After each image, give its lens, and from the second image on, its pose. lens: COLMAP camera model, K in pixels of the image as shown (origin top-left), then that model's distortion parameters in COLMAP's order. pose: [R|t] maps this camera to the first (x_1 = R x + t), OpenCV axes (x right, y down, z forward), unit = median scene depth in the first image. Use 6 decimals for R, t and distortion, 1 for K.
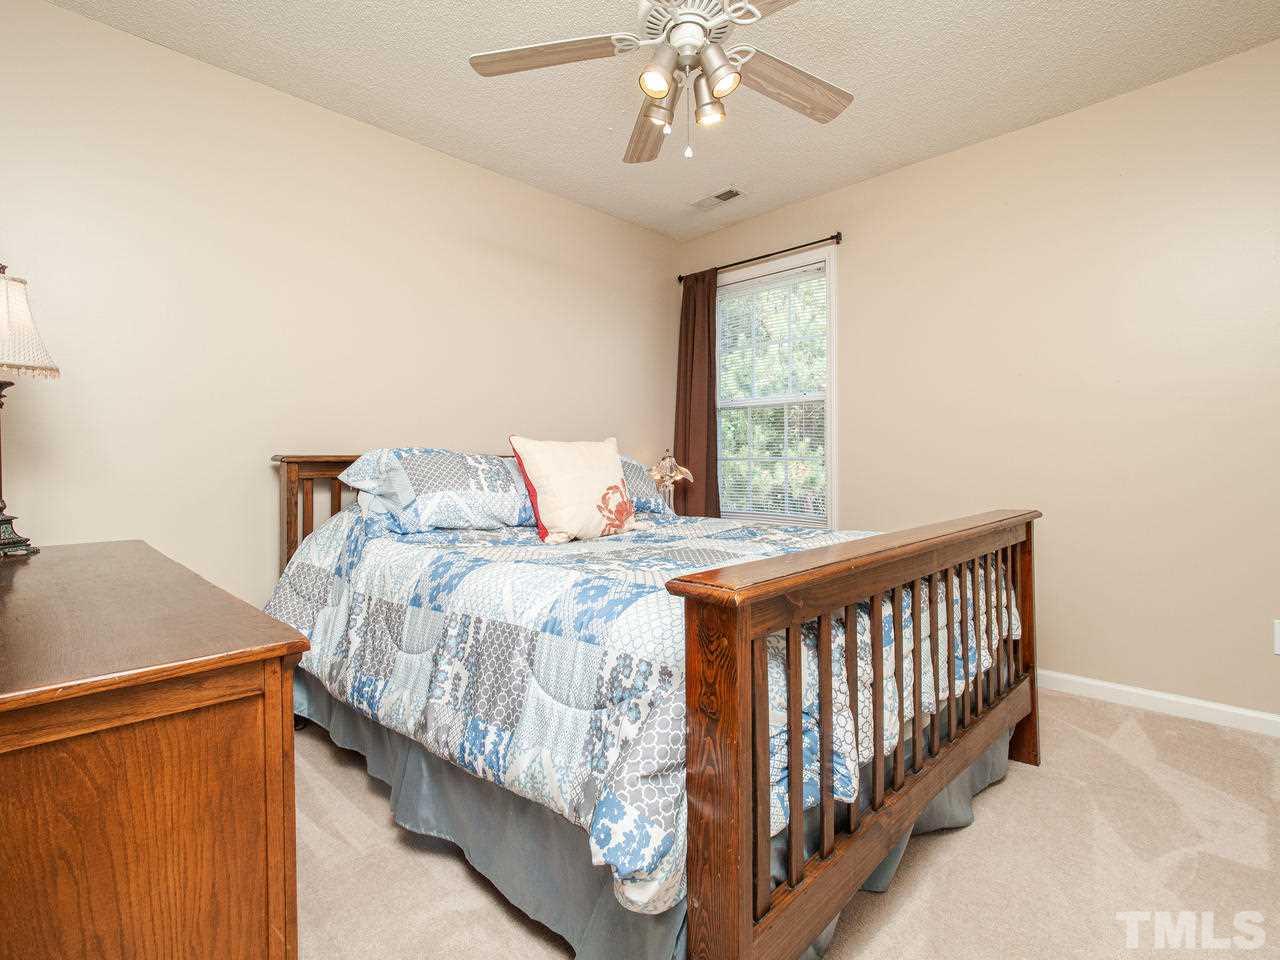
lens RADIAL K [[599.2, 0, 640.0], [0, 599.2, 480.0], [0, 0, 1]] dist [-0.002421, -0.000421]
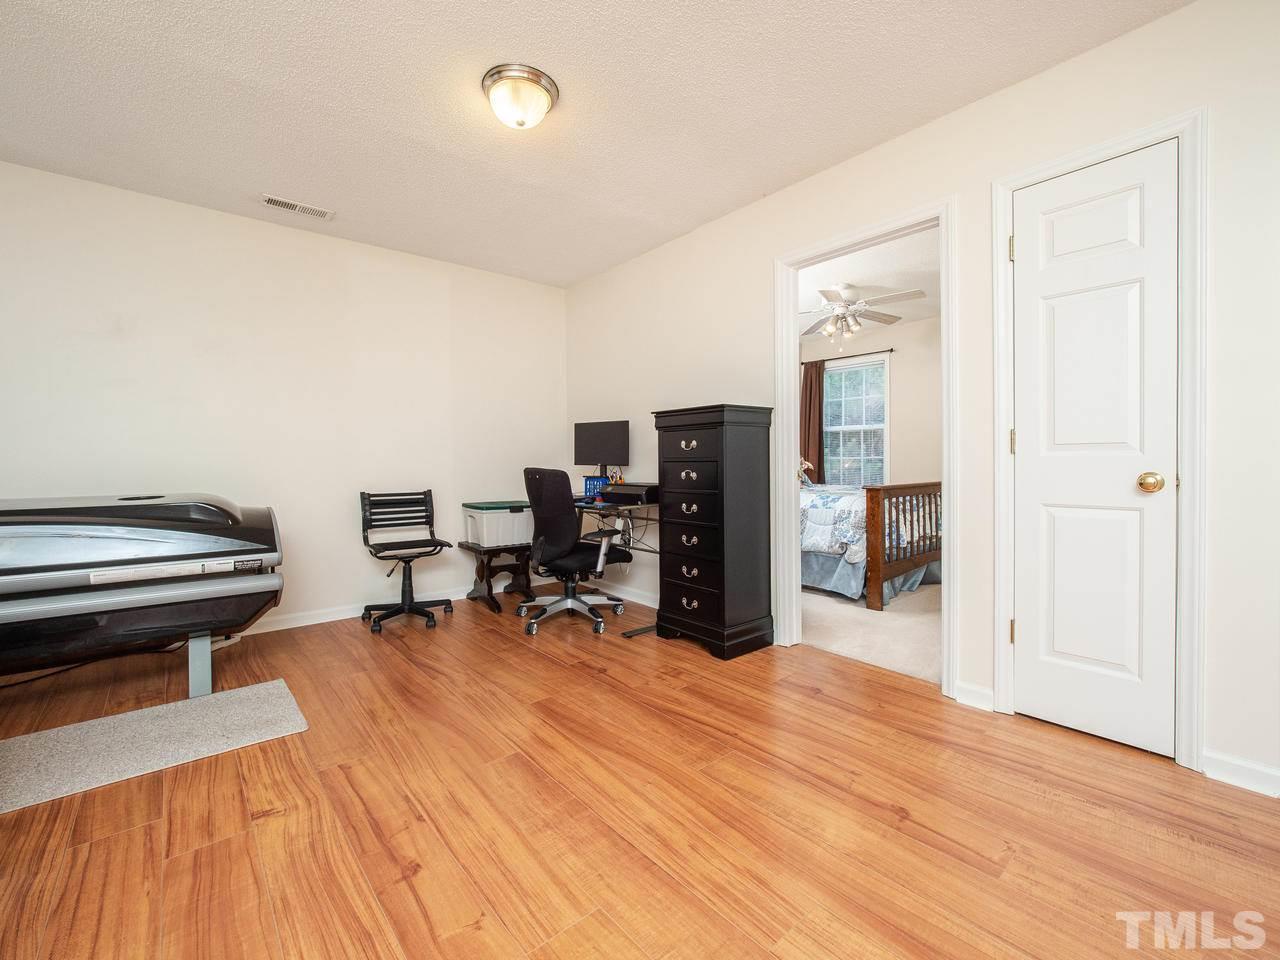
lens RADIAL K [[543.2, 0, 640.0], [0, 543.2, 480.0], [0, 0, 1]] dist [0.009065, -0.000134]
pose [[0.996988, -0.004229, -0.077435, -0.869571], [0.004623, 0.999977, 0.004917, 0.069801], [0.077412, -0.005260, 0.996985, -2.121933]]
